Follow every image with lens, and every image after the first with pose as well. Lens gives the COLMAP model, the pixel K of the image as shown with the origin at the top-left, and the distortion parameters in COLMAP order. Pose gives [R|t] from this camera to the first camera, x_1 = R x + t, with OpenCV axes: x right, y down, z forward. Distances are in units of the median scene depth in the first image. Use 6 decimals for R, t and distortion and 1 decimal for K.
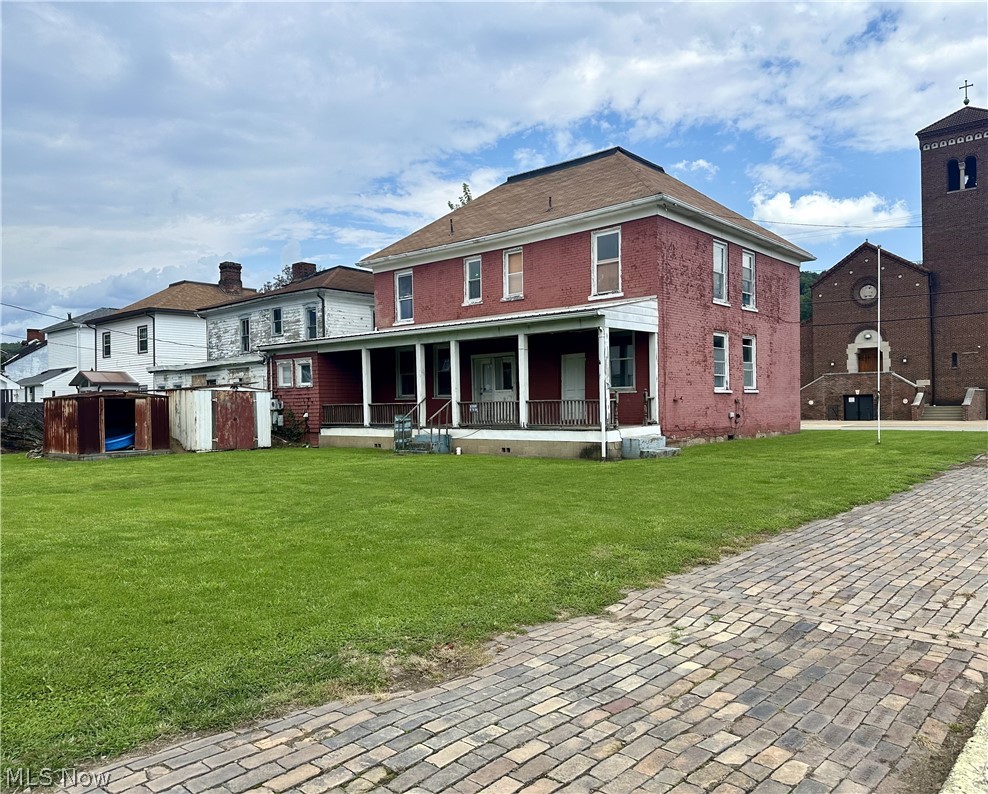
lens RADIAL K [[734.2, 0, 494.0], [0, 734.2, 397.0], [0, 0, 1]] dist [-0.021484, -0.001911]
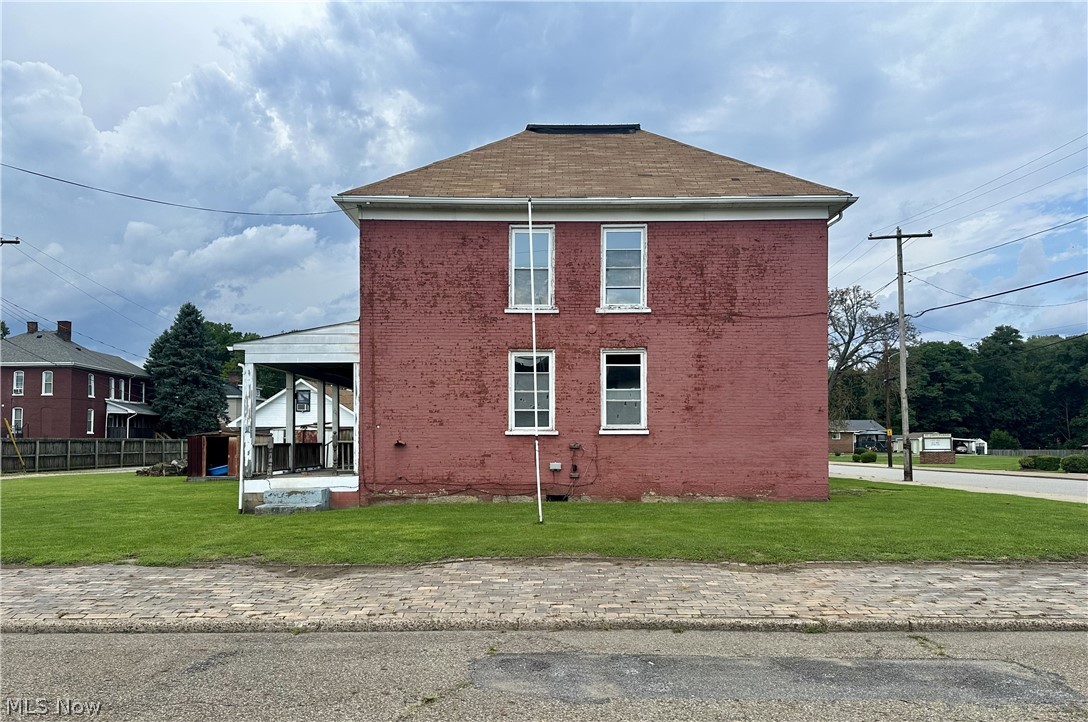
lens RADIAL K [[759.7, 0, 544.0], [0, 759.7, 415.6], [0, 0, 1]] dist [0.035159, -0.000055]
pose [[0.666462, -0.012617, -0.745432, 0.807581], [-0.000626, 0.999847, -0.017483, -0.010797], [0.745538, 0.012118, 0.666352, 0.474488]]
